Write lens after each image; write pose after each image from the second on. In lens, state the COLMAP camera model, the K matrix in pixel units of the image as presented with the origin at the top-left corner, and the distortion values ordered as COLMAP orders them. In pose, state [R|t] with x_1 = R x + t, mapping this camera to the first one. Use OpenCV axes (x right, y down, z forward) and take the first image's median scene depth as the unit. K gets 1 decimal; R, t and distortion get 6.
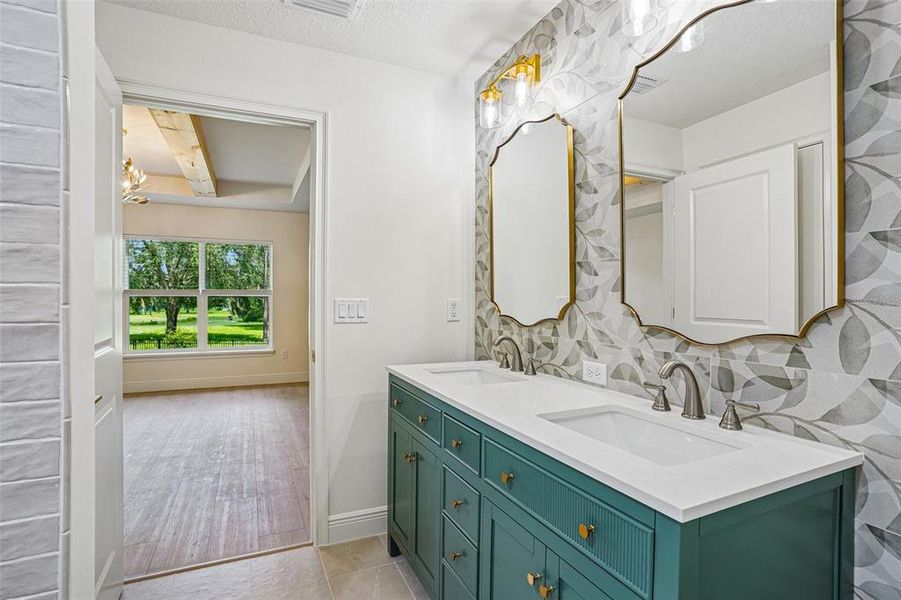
lens RADIAL K [[455.0, 0, 449.1], [0, 455.0, 295.6], [0, 0, 1]] dist [-0.085814, 0.048662]
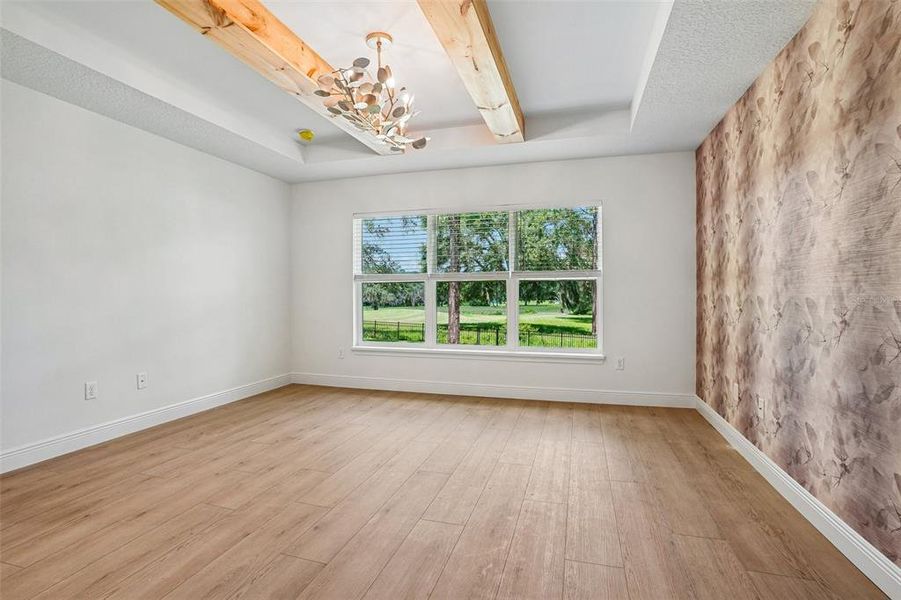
lens RADIAL K [[455.0, 0, 449.1], [0, 455.0, 295.6], [0, 0, 1]] dist [-0.085814, 0.048662]
pose [[0.765040, 0.003661, -0.643972, -0.166918], [0.005212, 0.999916, 0.011877, 0.024060], [0.643962, -0.012443, 0.764957, 0.414719]]
